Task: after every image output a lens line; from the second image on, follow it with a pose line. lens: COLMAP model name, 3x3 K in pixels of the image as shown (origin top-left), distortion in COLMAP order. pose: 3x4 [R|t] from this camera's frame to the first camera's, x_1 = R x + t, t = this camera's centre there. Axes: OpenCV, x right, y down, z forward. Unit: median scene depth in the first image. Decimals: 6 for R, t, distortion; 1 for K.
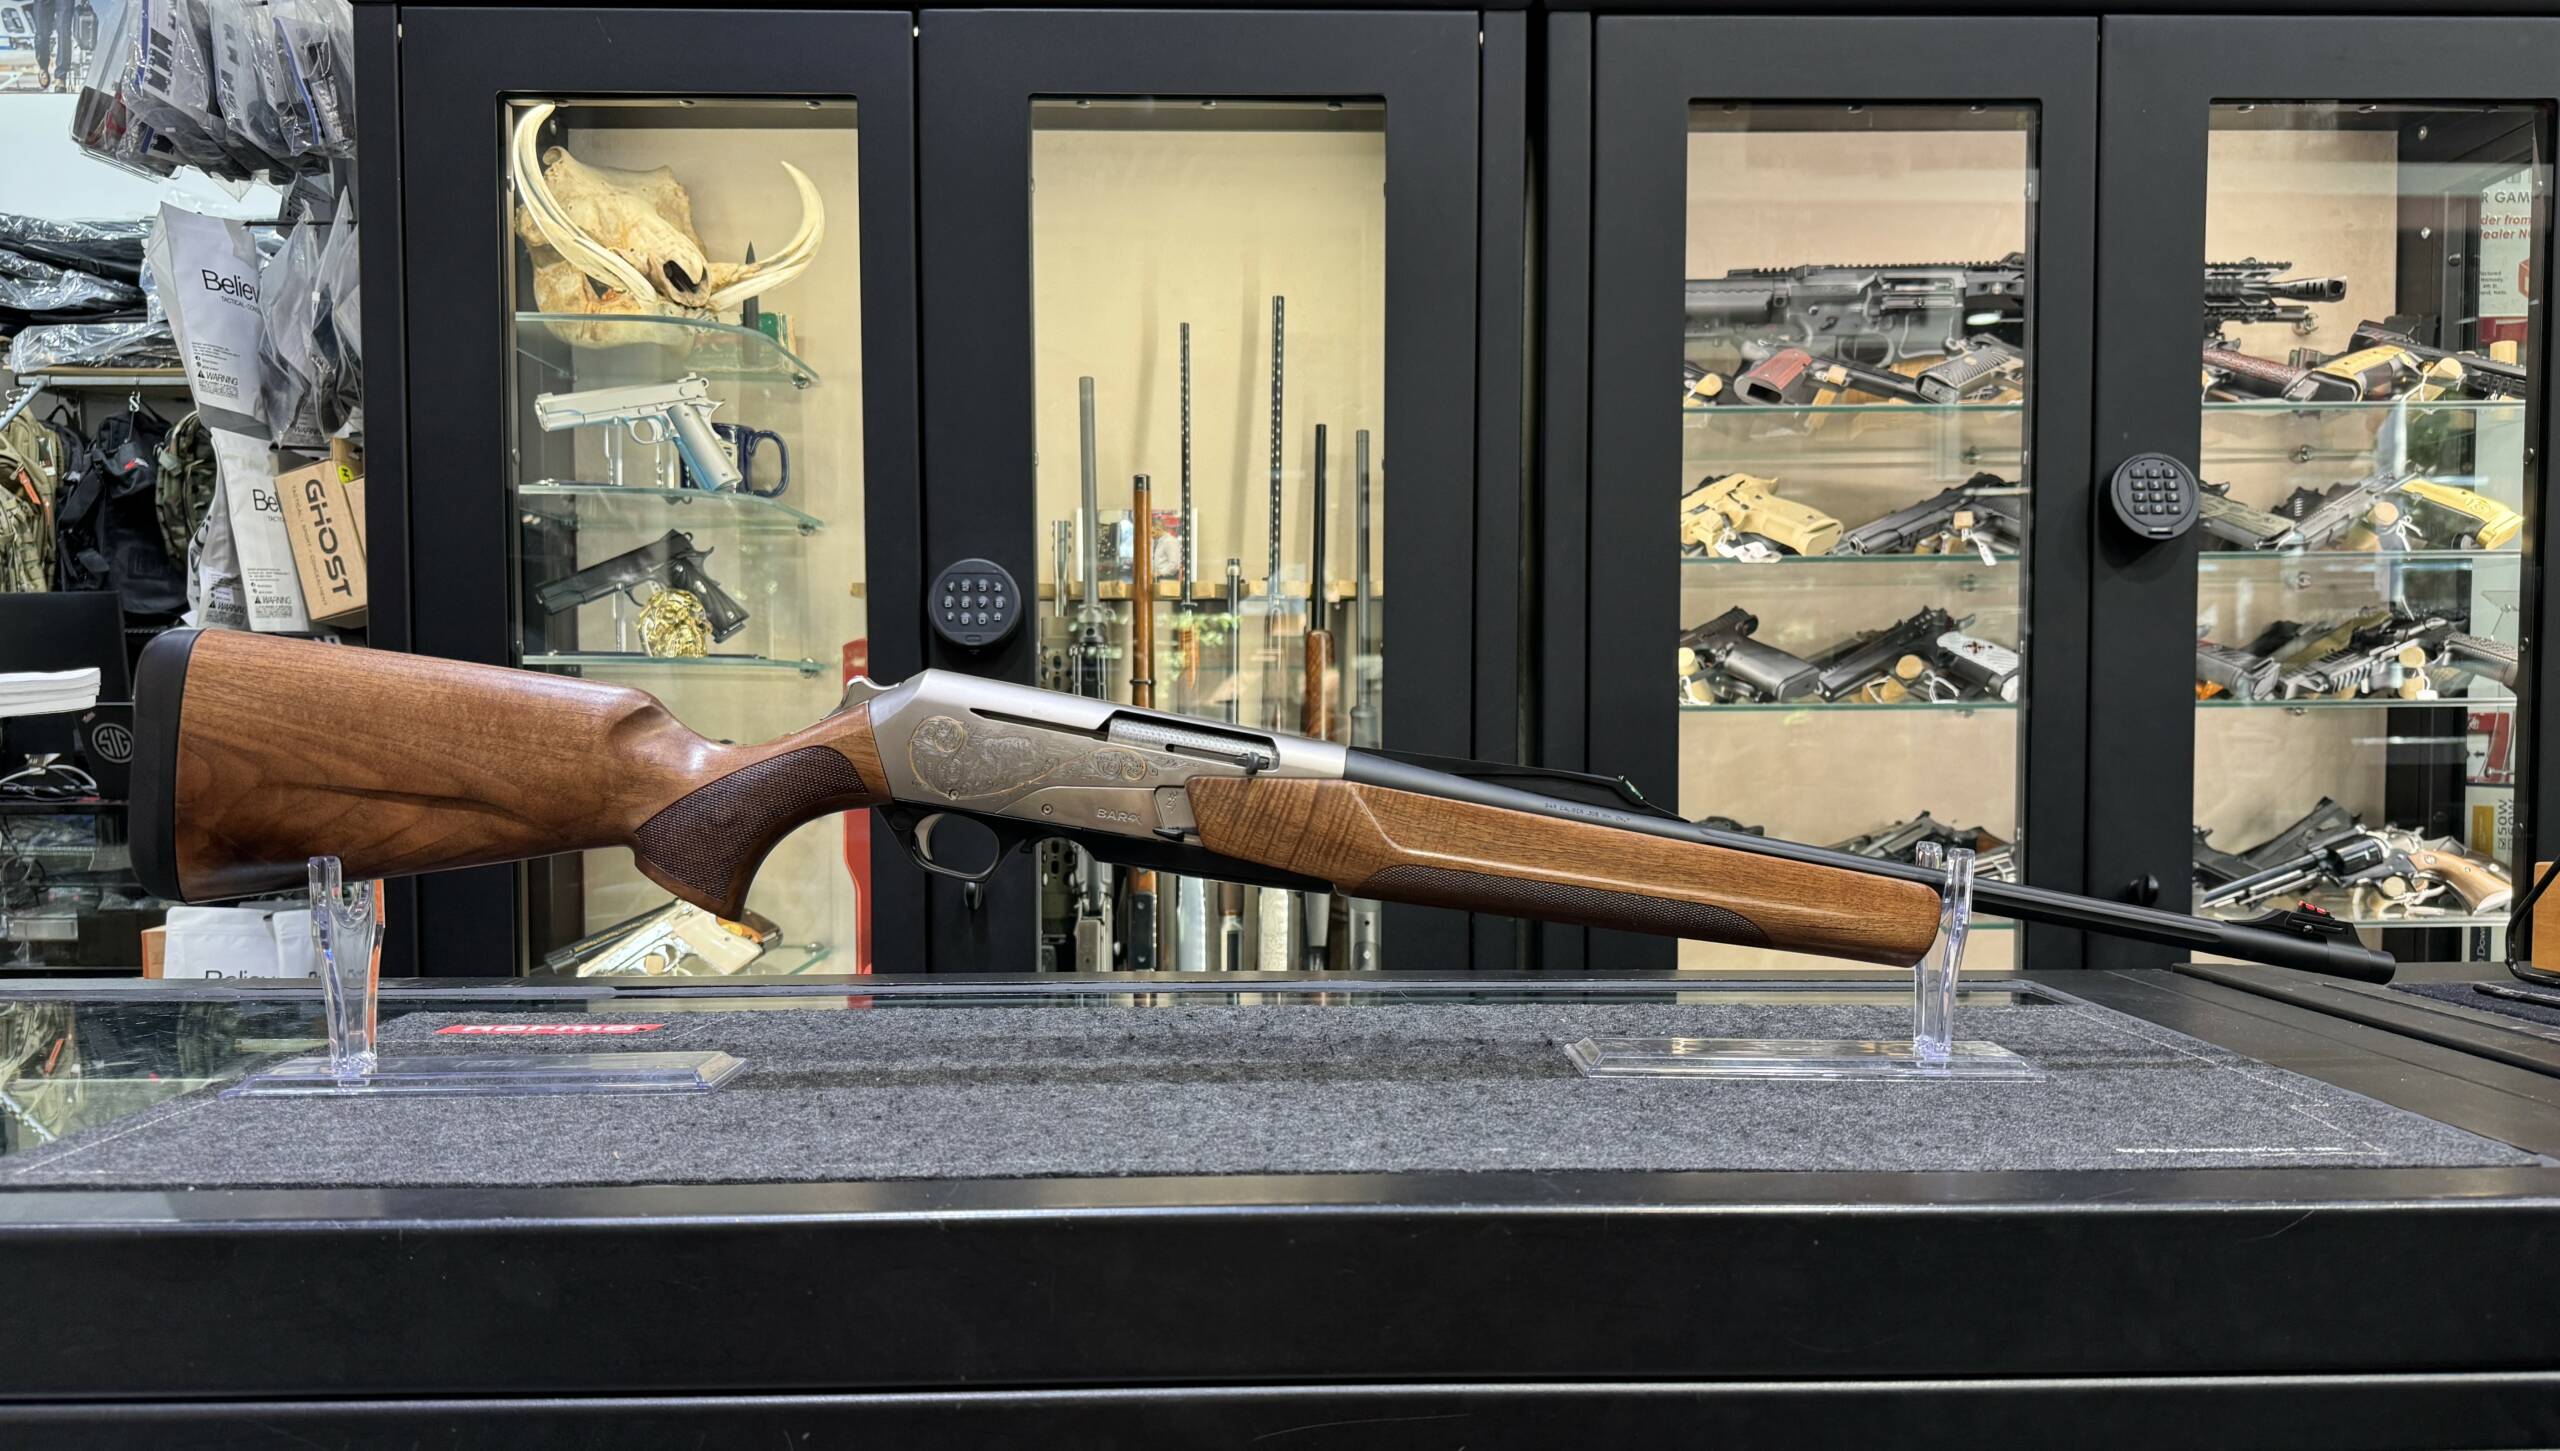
lens RADIAL K [[1708.9, 0, 1288.5], [0, 1708.9, 852.4], [0, 0, 1]] dist [0.088036, -0.185735]
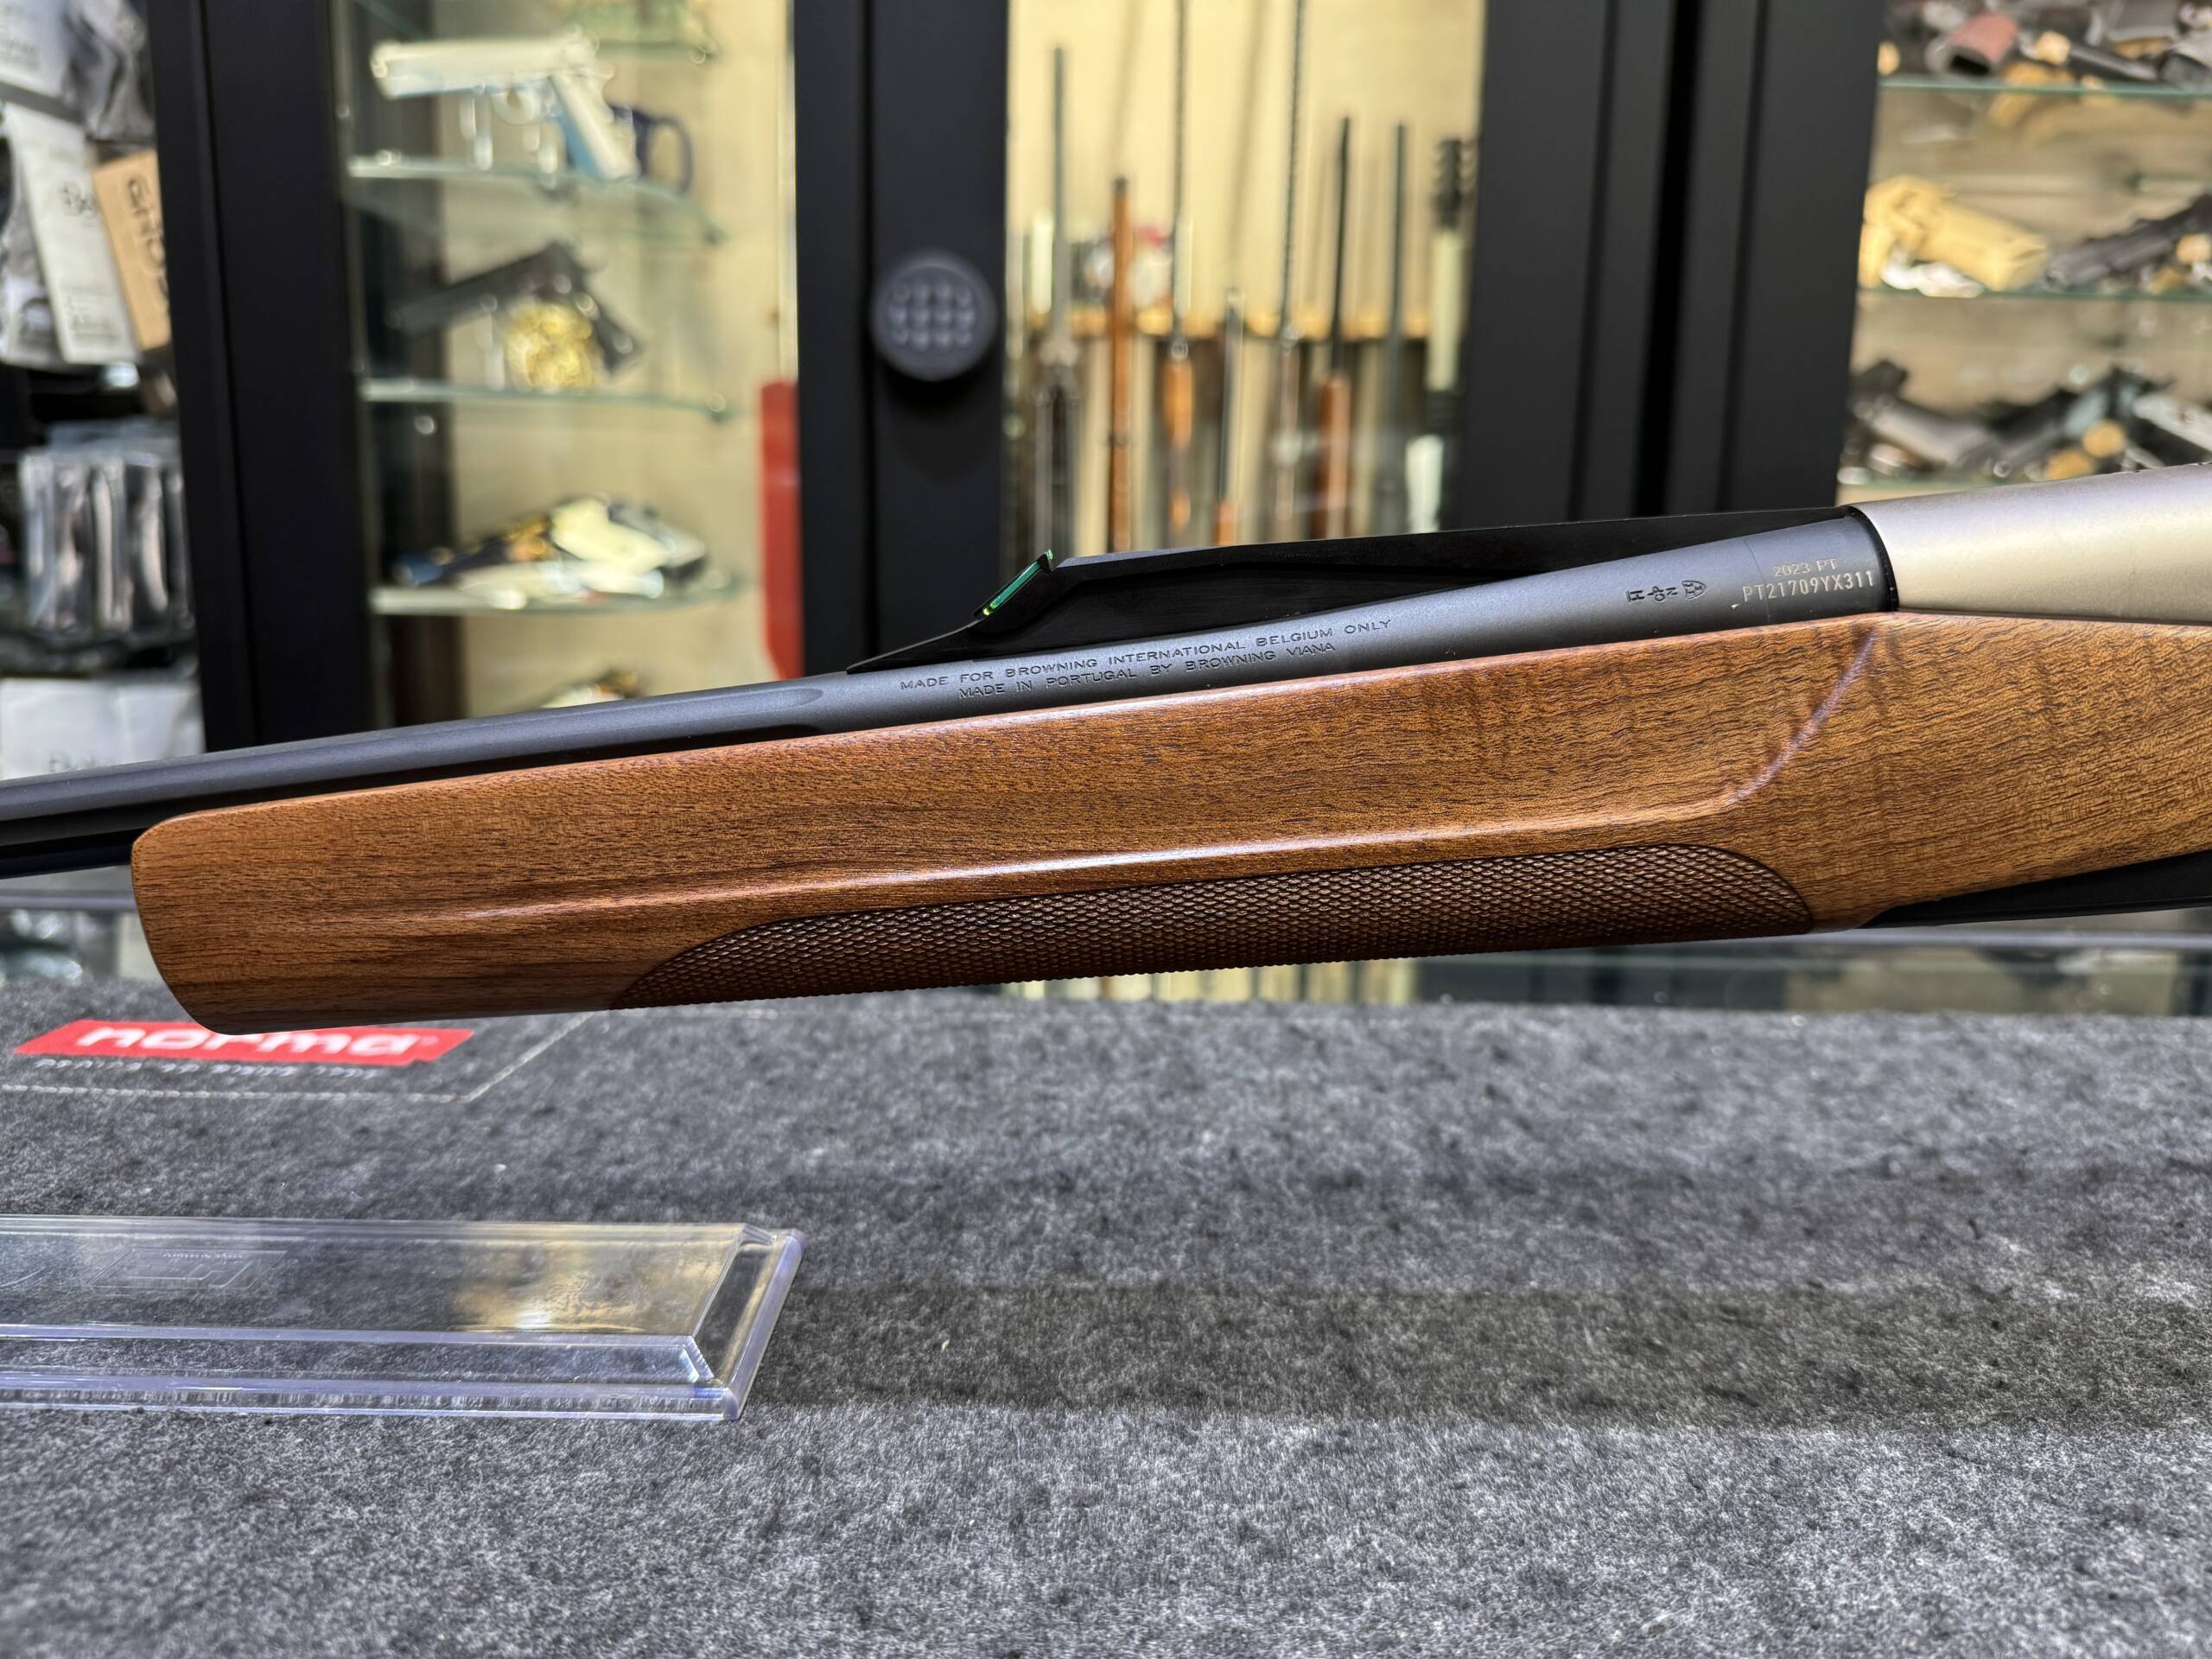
lens RADIAL K [[1536.5, 0, 1100.5], [0, 1536.5, 799.2], [0, 0, 1]] dist [0.026200, -0.080826]
pose [[0.999612, 0.023763, -0.014498, -0.088595], [-0.021886, 0.992752, 0.118172, -0.015089], [0.017201, -0.117809, 0.992887, 0.273985]]
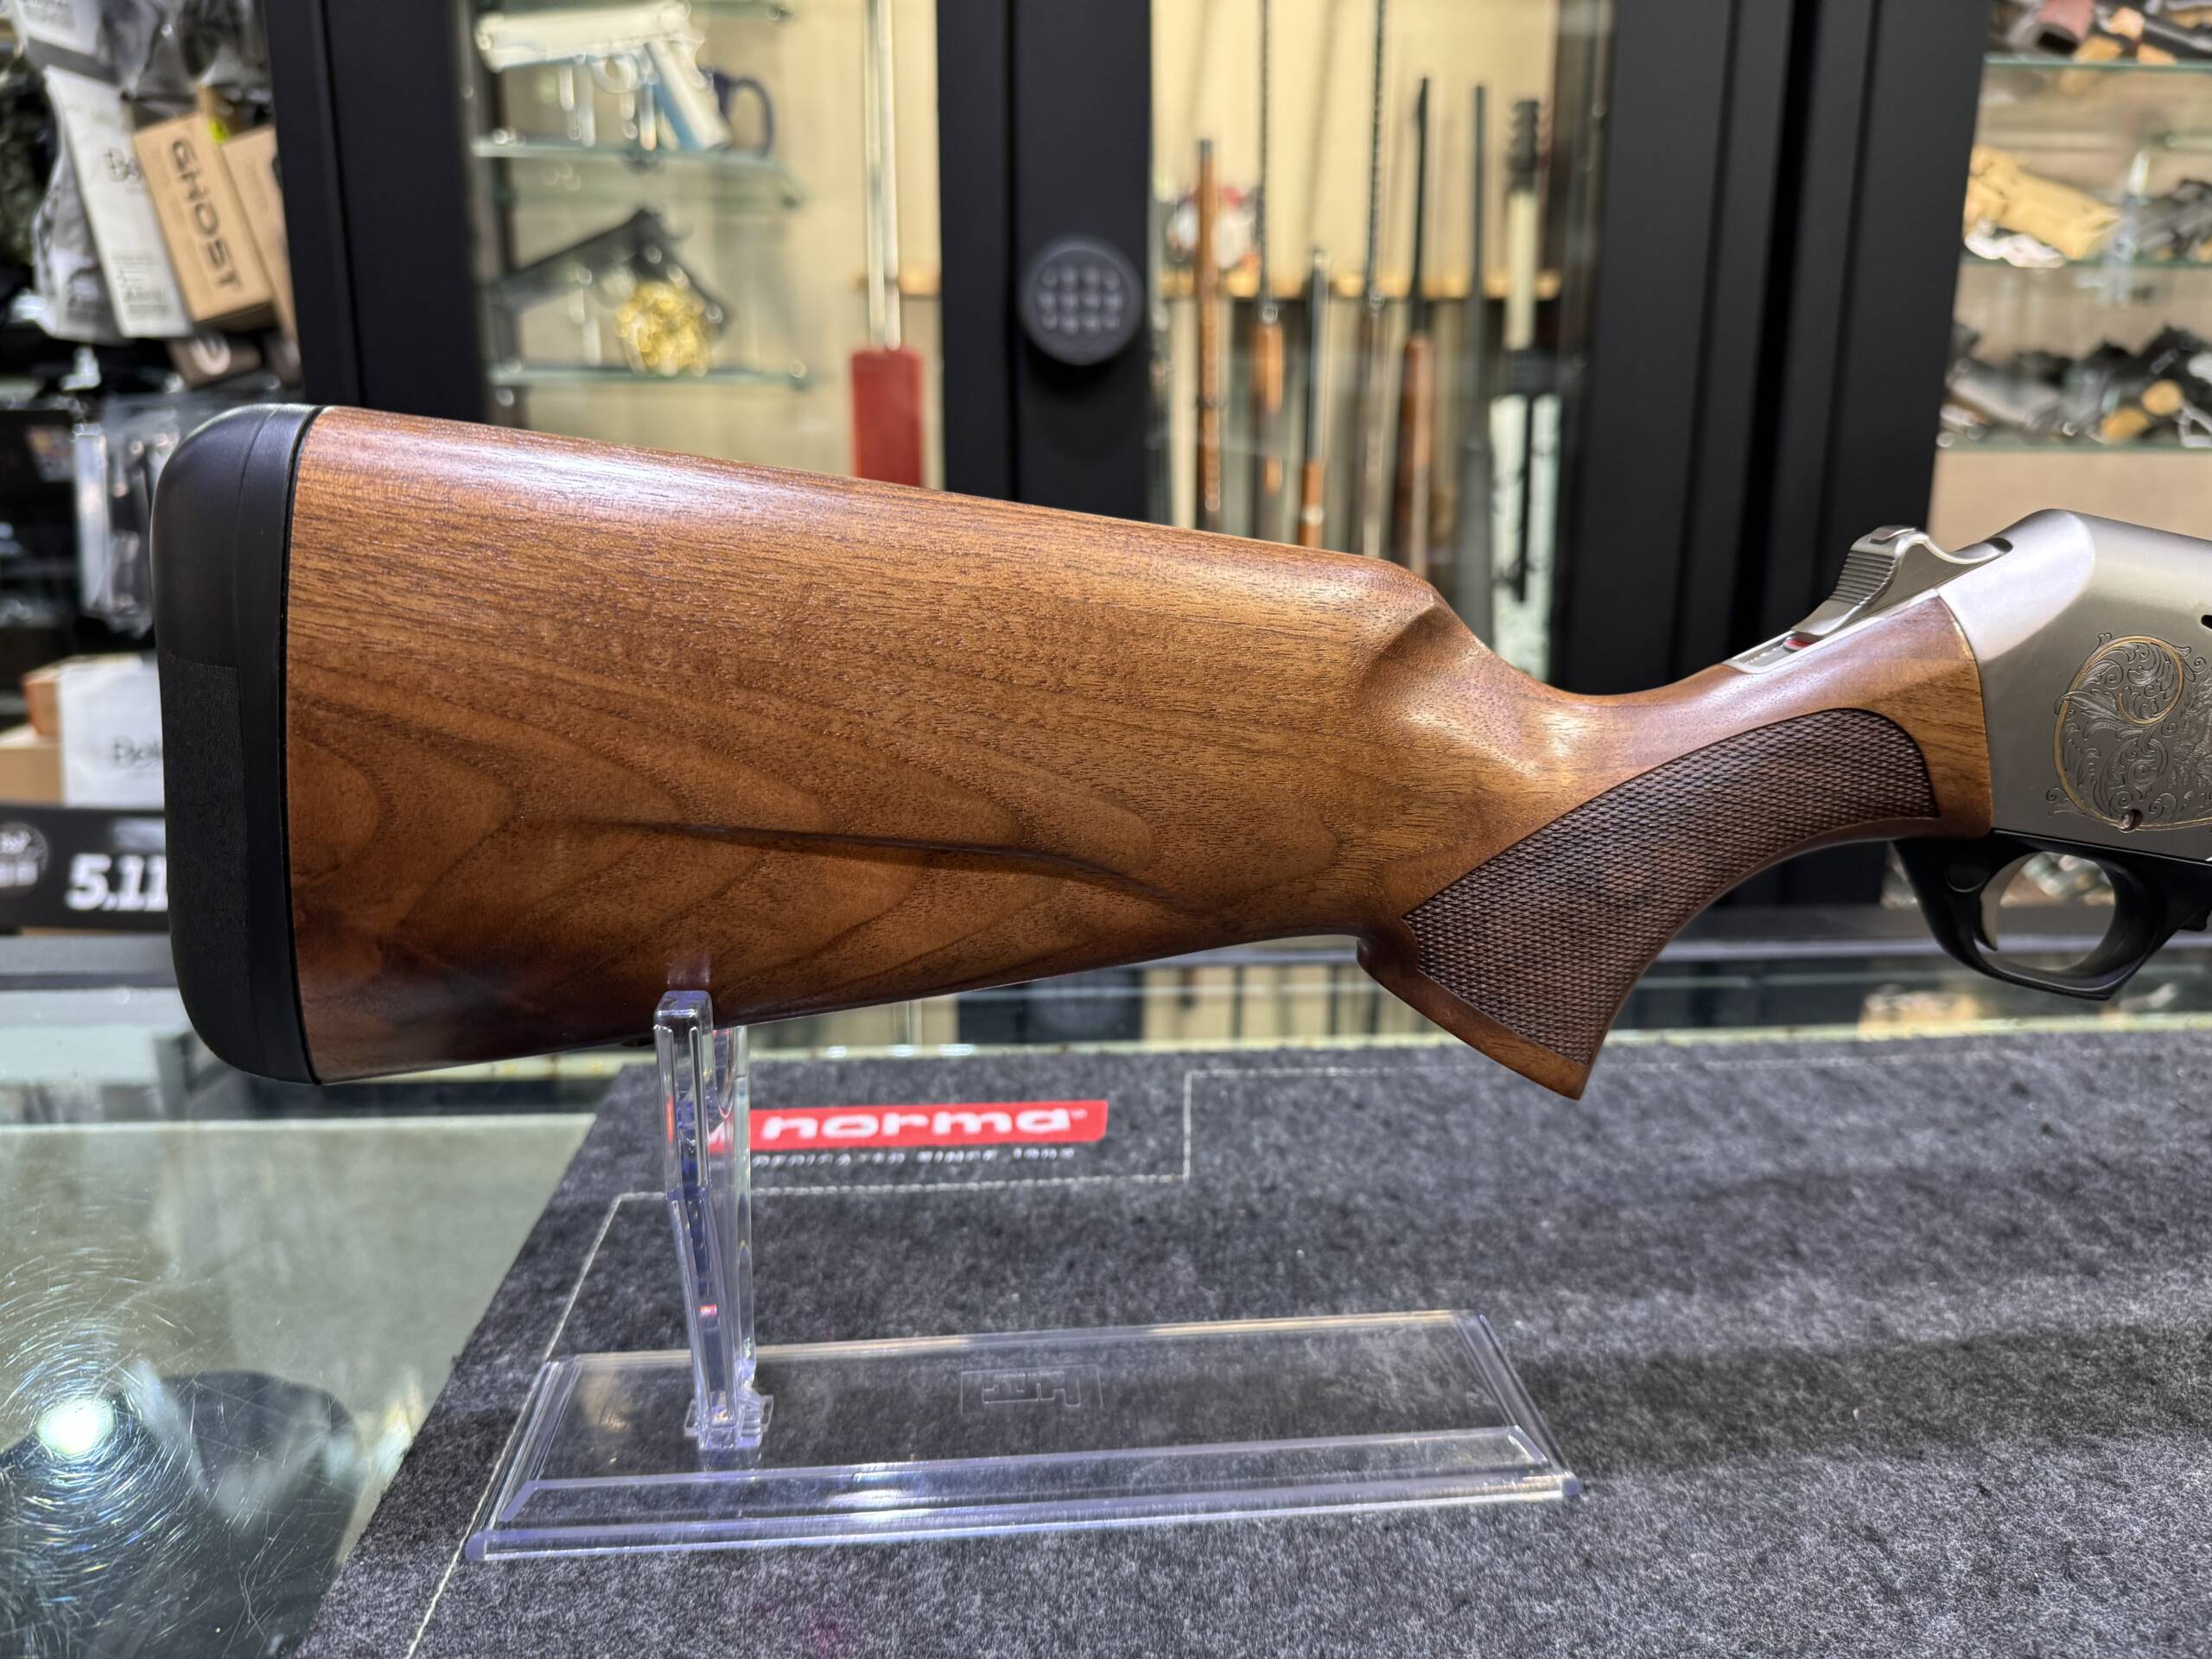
lens RADIAL K [[1536.5, 0, 1100.5], [0, 1536.5, 799.2], [0, 0, 1]] dist [0.026200, -0.080826]
pose [[0.999164, -0.003894, 0.040696, -0.189287], [-0.003229, 0.984828, 0.173505, -0.042422], [-0.040754, -0.173491, 0.983992, 0.258435]]
